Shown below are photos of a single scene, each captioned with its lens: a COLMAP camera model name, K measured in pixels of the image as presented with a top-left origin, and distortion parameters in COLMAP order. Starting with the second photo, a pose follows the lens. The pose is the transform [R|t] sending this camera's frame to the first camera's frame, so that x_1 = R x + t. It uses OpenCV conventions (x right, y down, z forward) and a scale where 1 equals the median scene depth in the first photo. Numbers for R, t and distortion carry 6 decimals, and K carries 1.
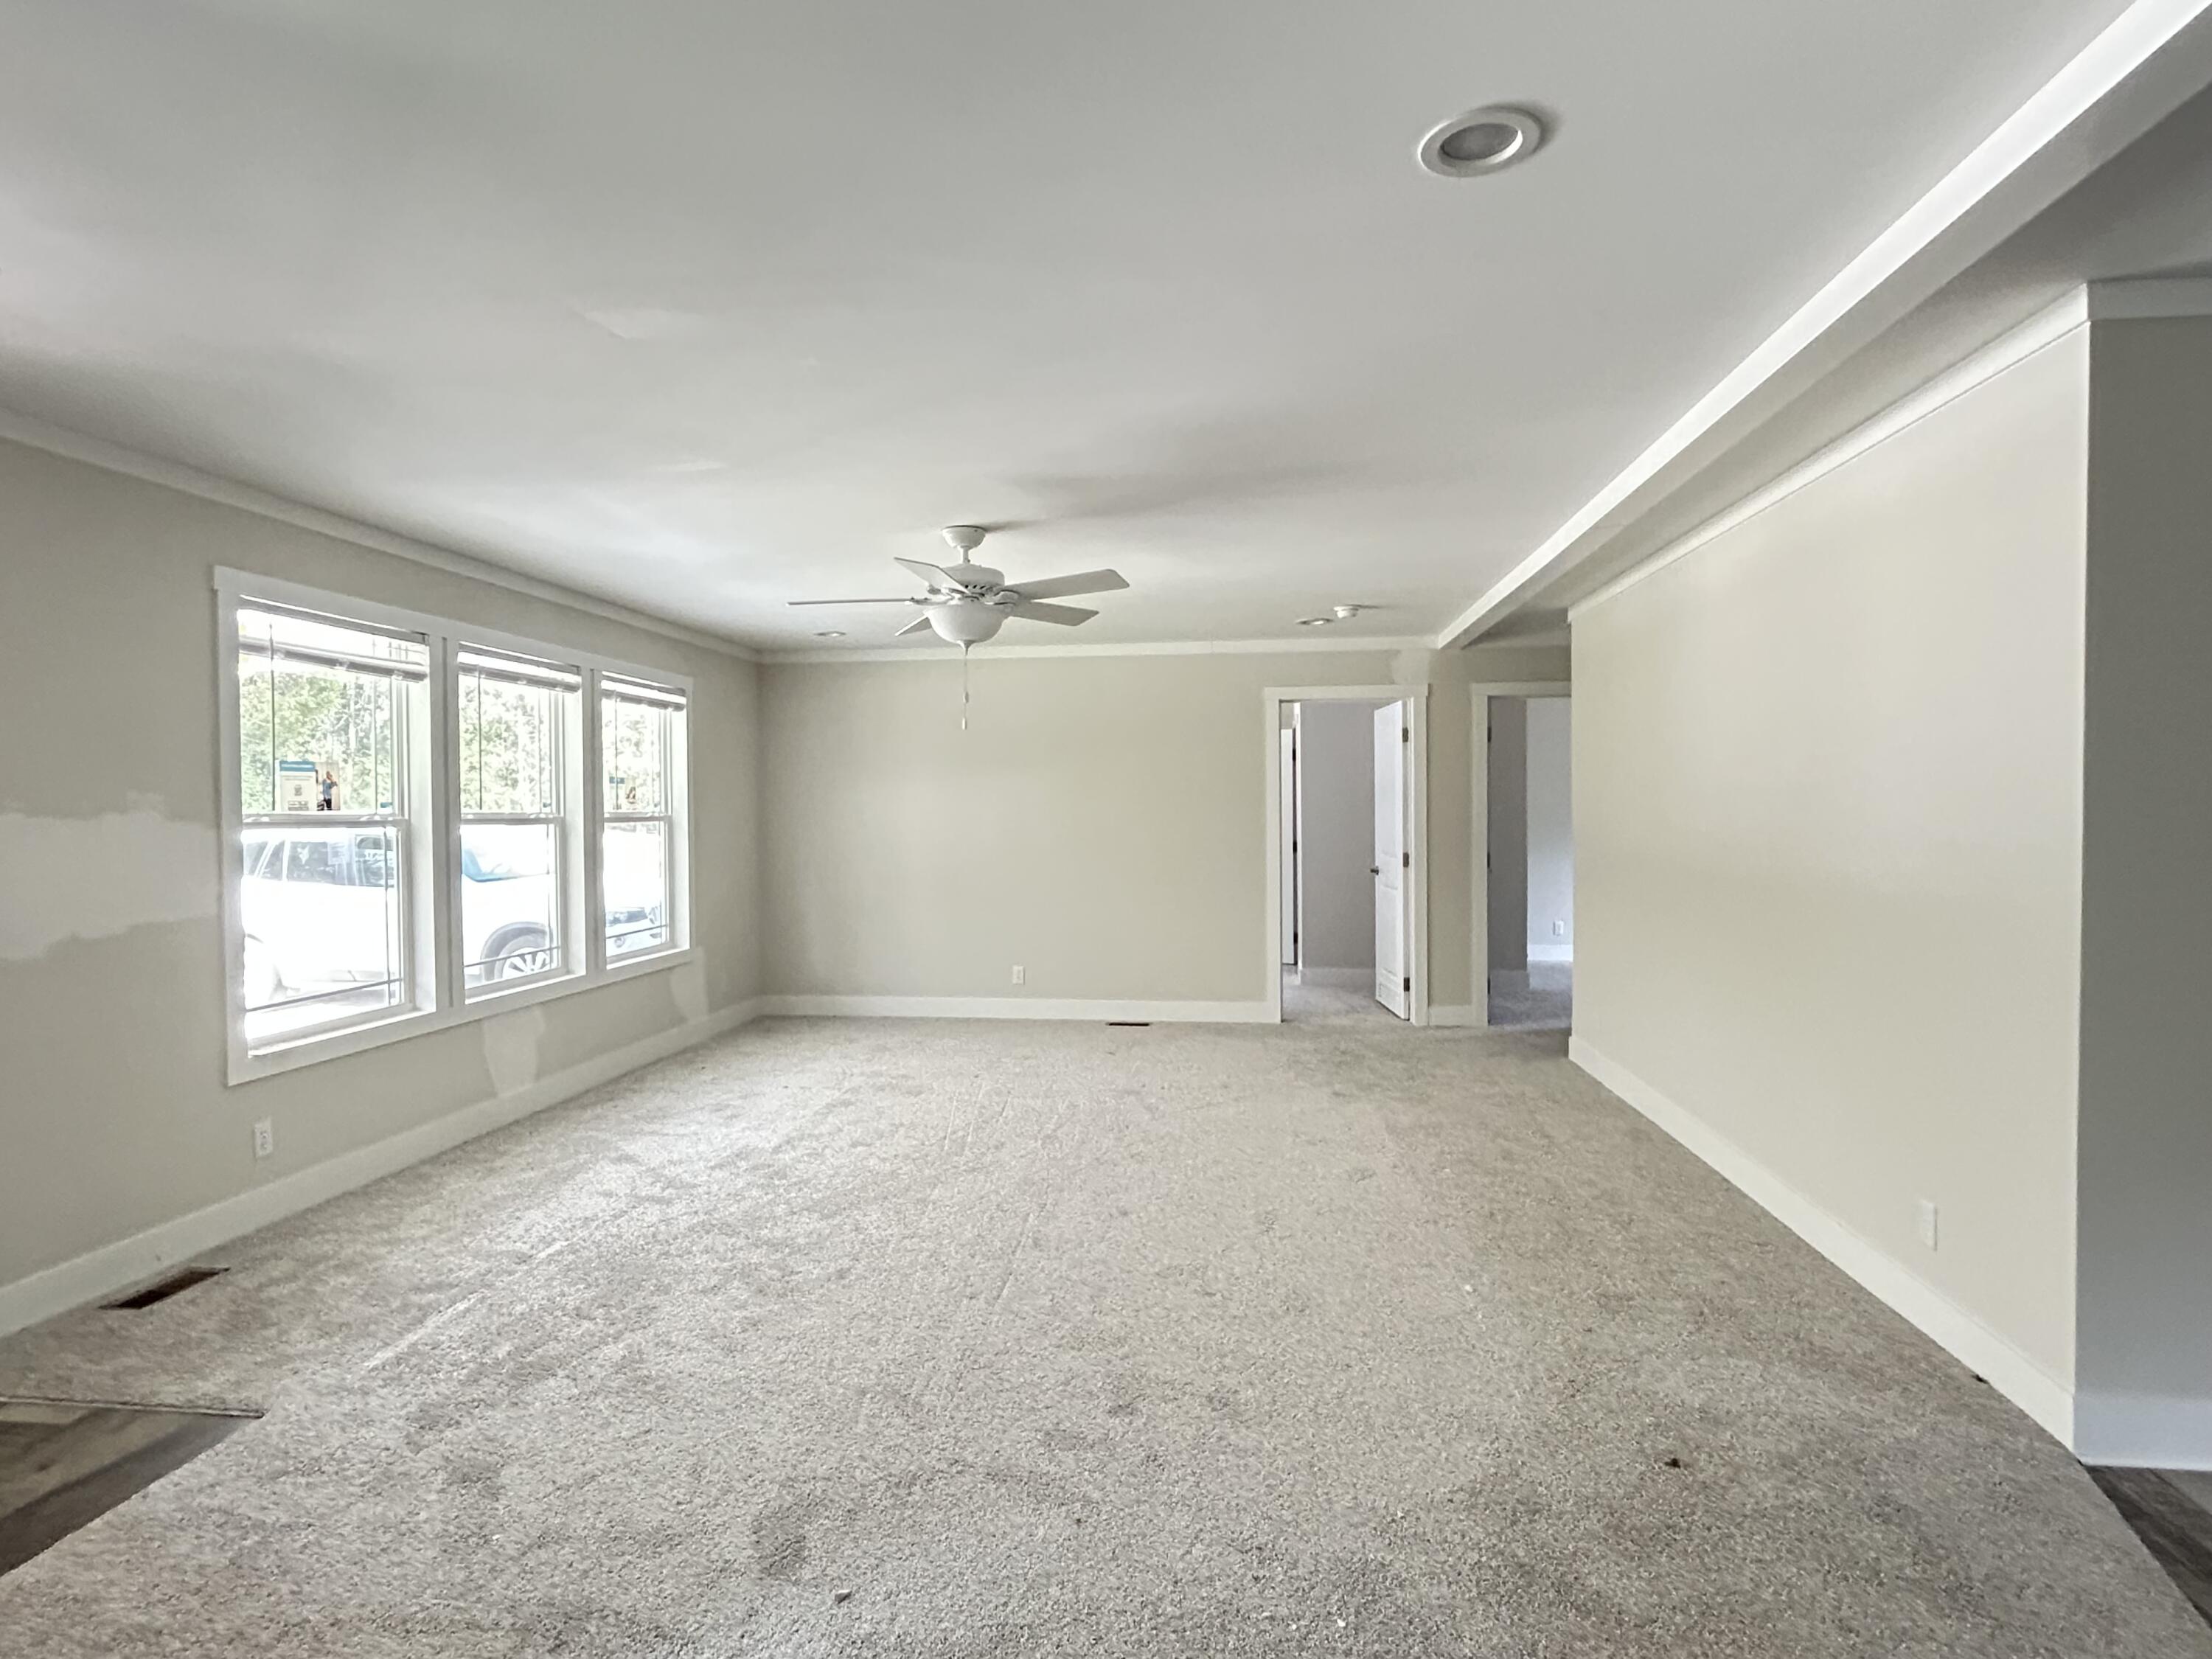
lens RADIAL K [[1144.1, 0, 1113.5], [0, 1144.1, 833.1], [0, 0, 1]] dist [-0.005398, -0.000183]
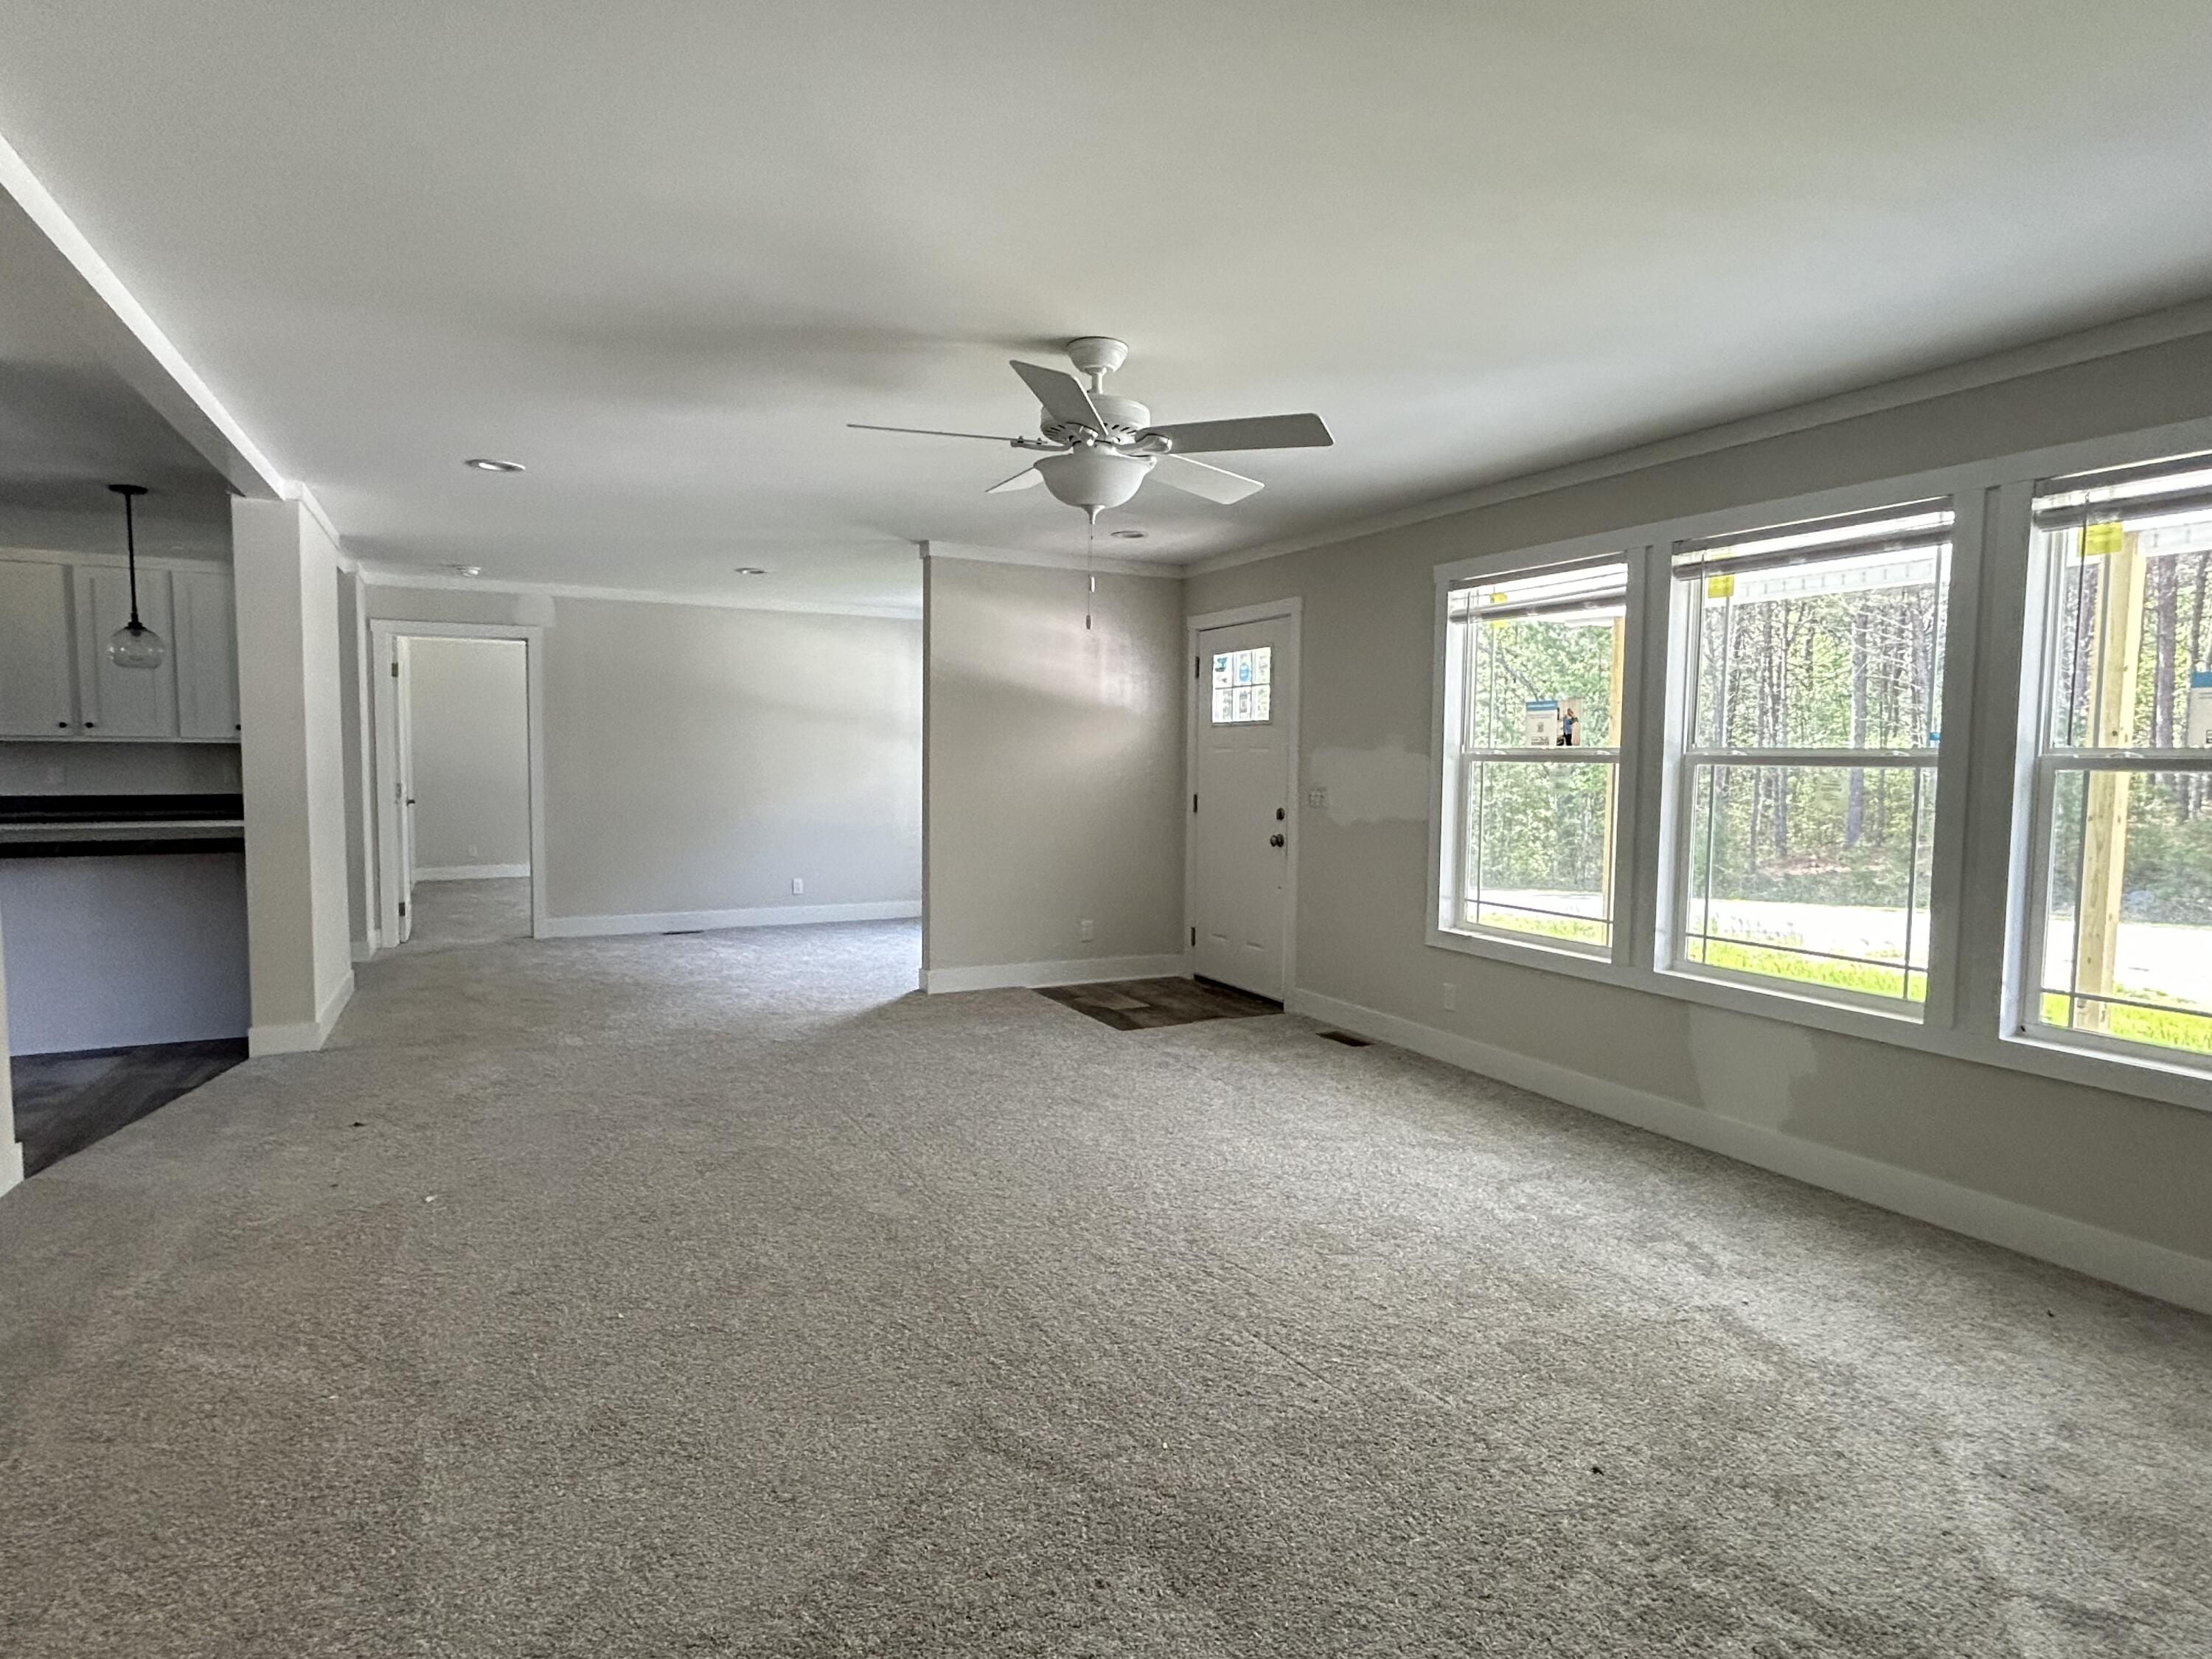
lens RADIAL K [[1144.1, 0, 1126.6], [0, 1144.1, 833.0], [0, 0, 1]] dist [-0.005398, -0.000183]
pose [[-0.813933, 0.035276, -0.579887, 0.274636], [-0.020121, 0.995844, 0.088822, -0.024357], [0.580610, 0.083963, -0.809841, 1.632660]]
